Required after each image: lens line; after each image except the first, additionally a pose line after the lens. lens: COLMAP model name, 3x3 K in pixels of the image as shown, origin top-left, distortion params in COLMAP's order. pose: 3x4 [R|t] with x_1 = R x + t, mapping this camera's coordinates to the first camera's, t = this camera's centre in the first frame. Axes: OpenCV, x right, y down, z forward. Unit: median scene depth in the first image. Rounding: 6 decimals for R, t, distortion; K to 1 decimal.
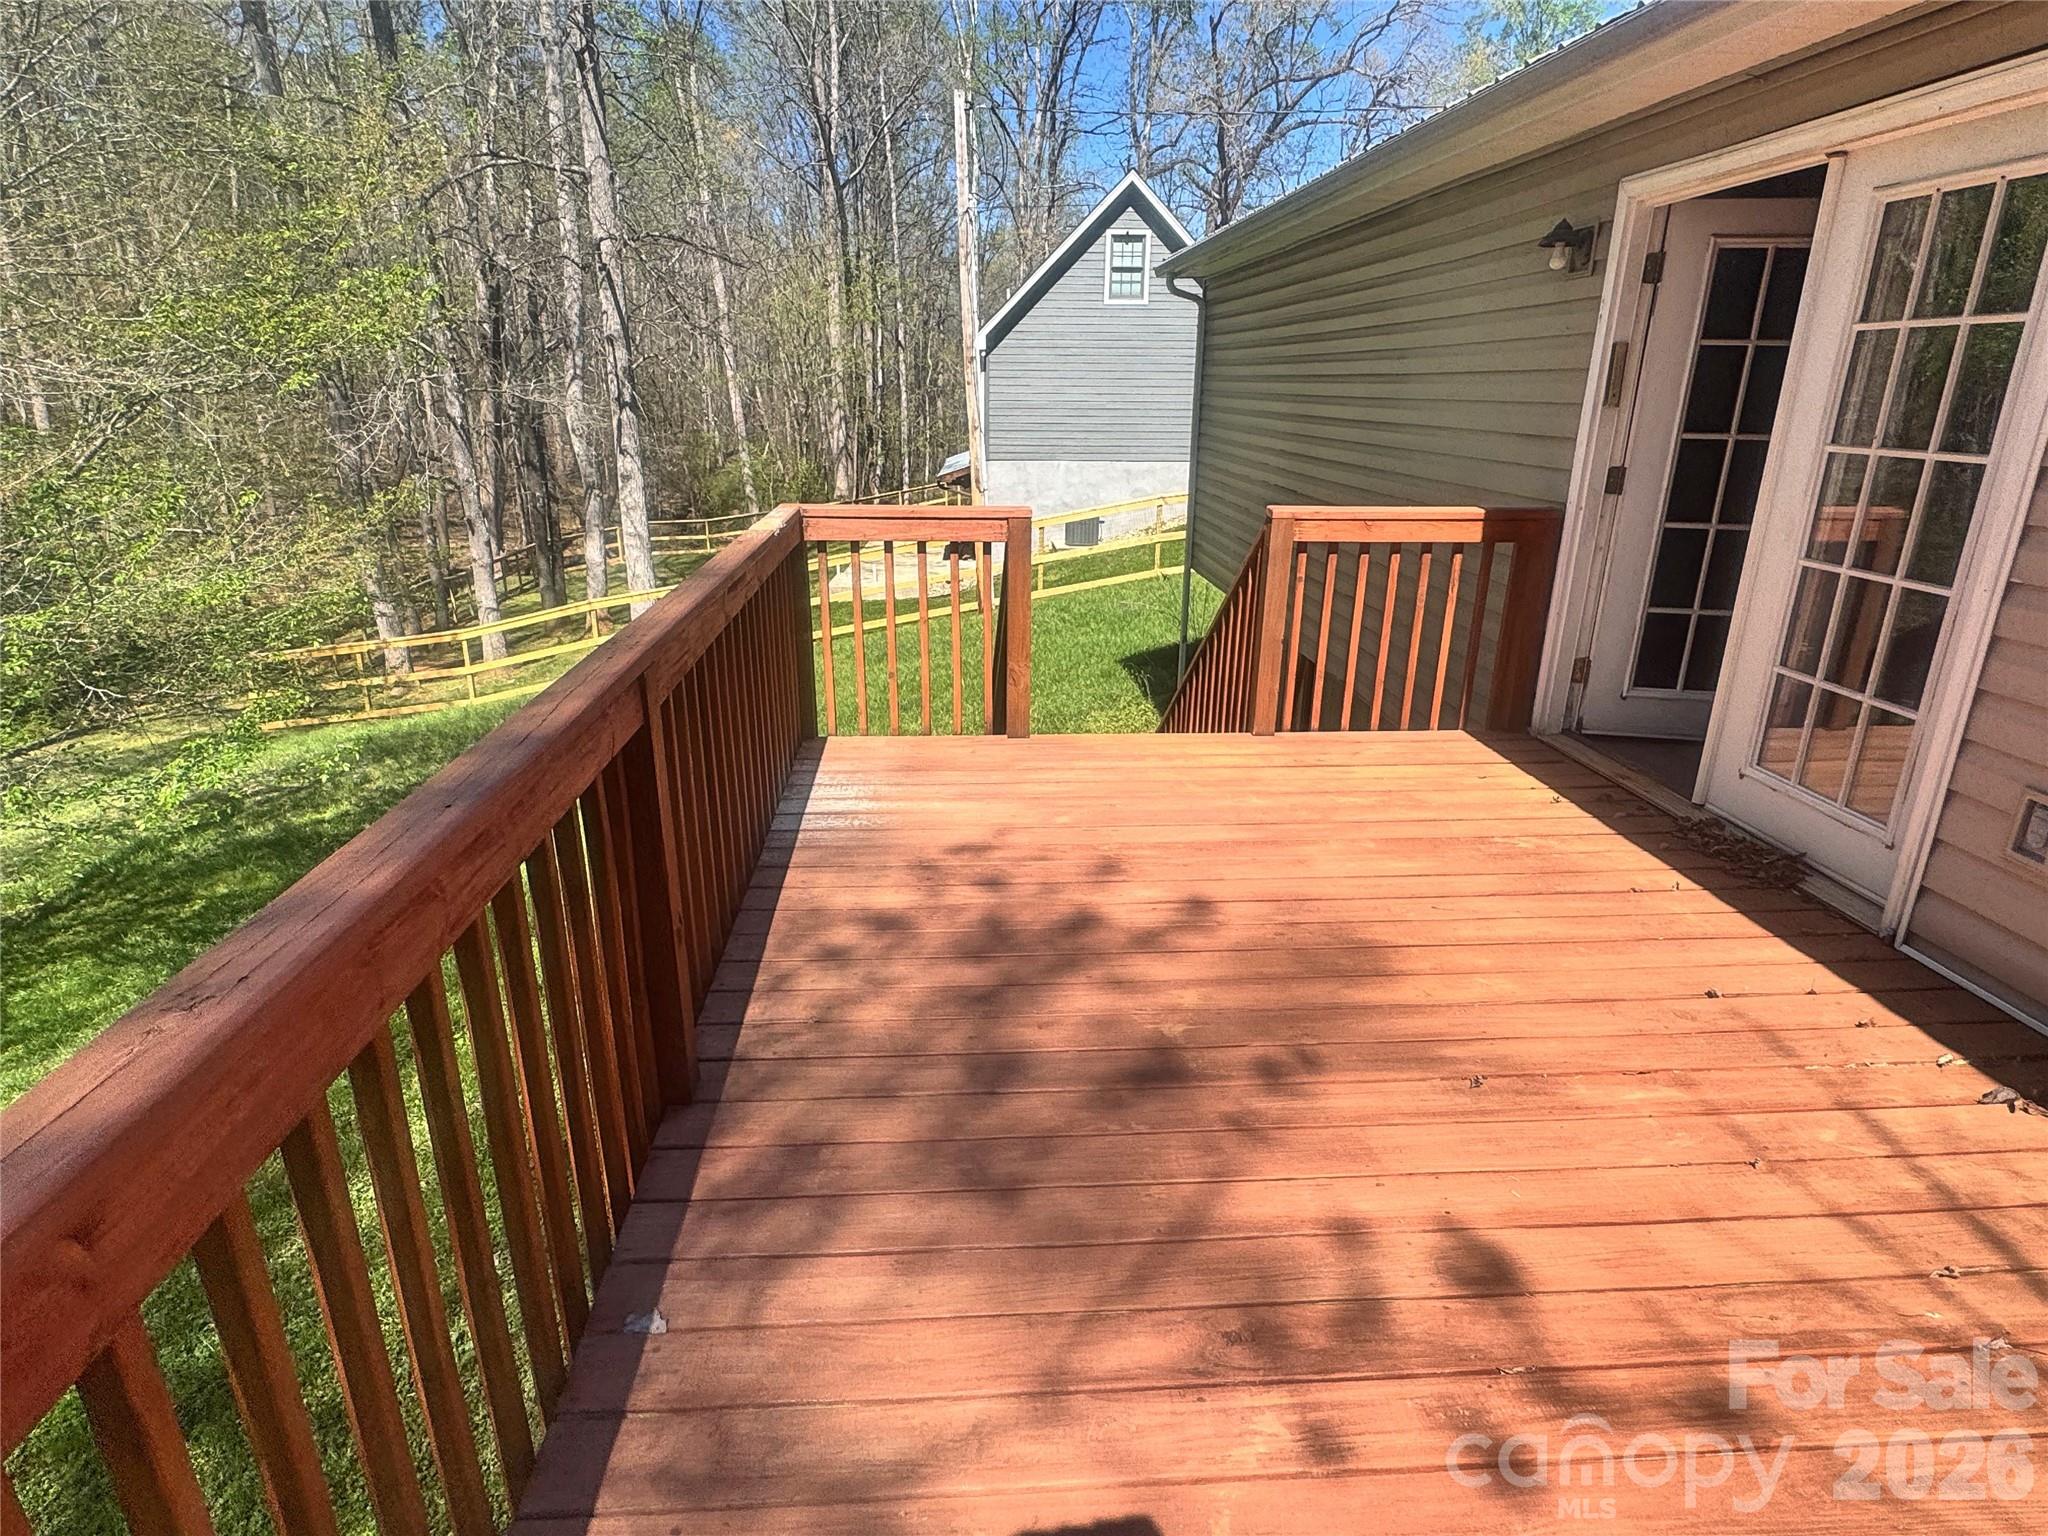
lens RADIAL K [[1141.6, 0, 1014.8], [0, 1141.6, 771.6], [0, 0, 1]] dist [-0.002282, 0.001219]
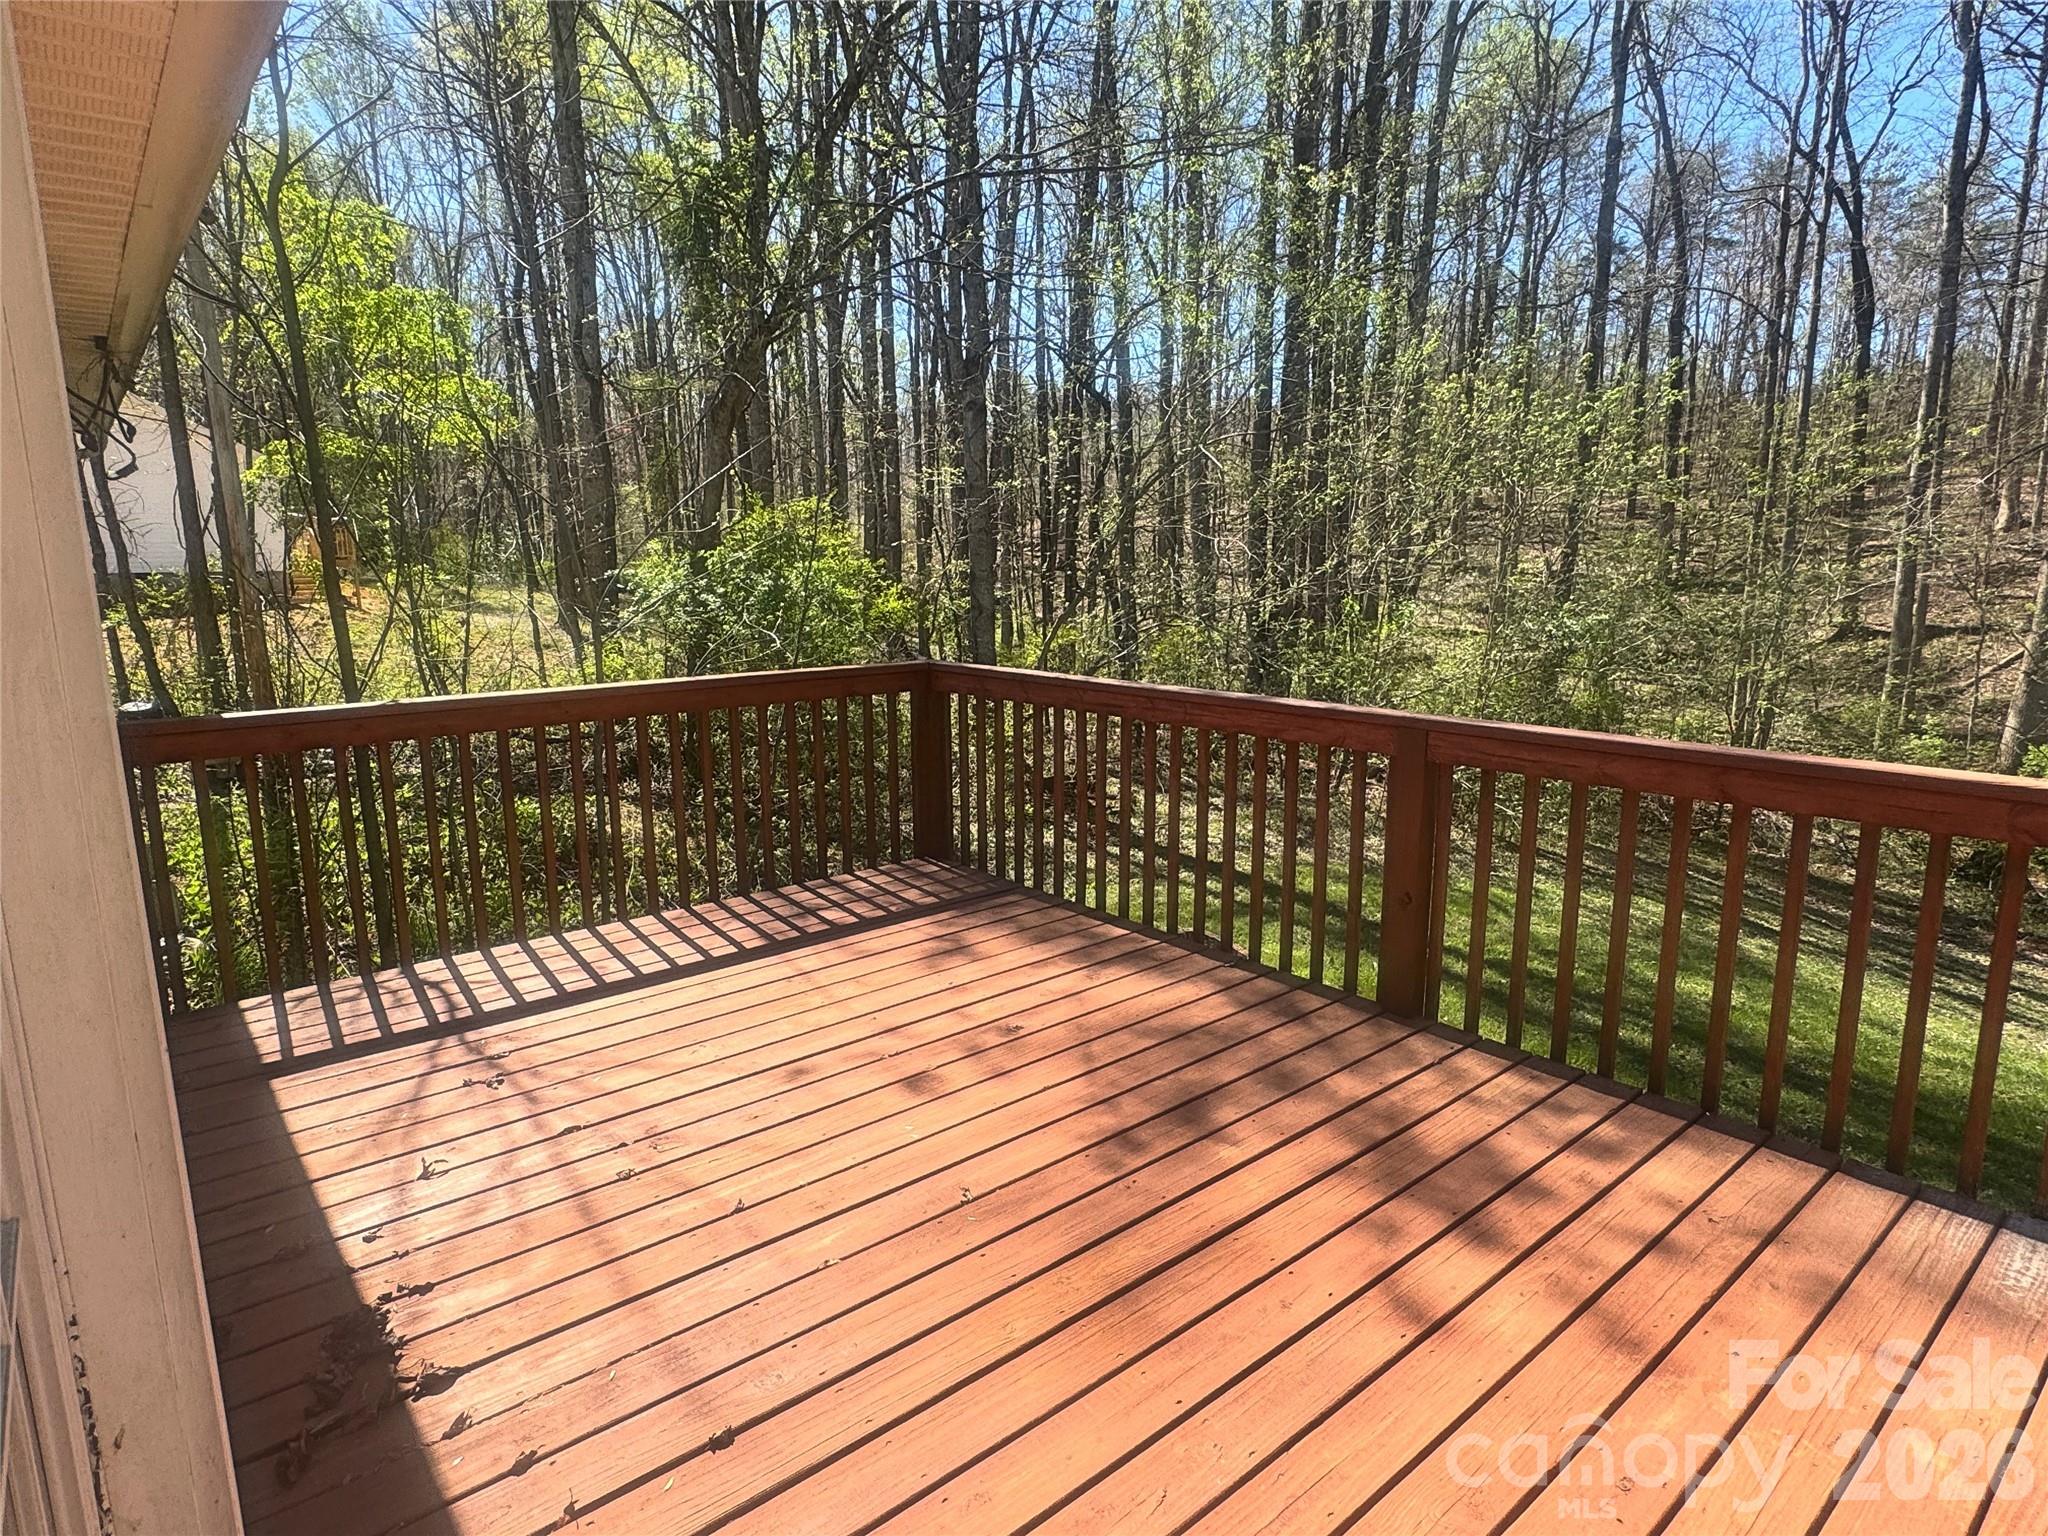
lens RADIAL K [[1141.6, 0, 1014.8], [0, 1141.6, 771.6], [0, 0, 1]] dist [-0.002282, 0.001219]
pose [[-0.808303, 0.105660, -0.579208, 0.246717], [-0.191072, 0.883444, 0.427806, -0.141433], [0.556900, 0.456467, -0.693902, 0.411953]]
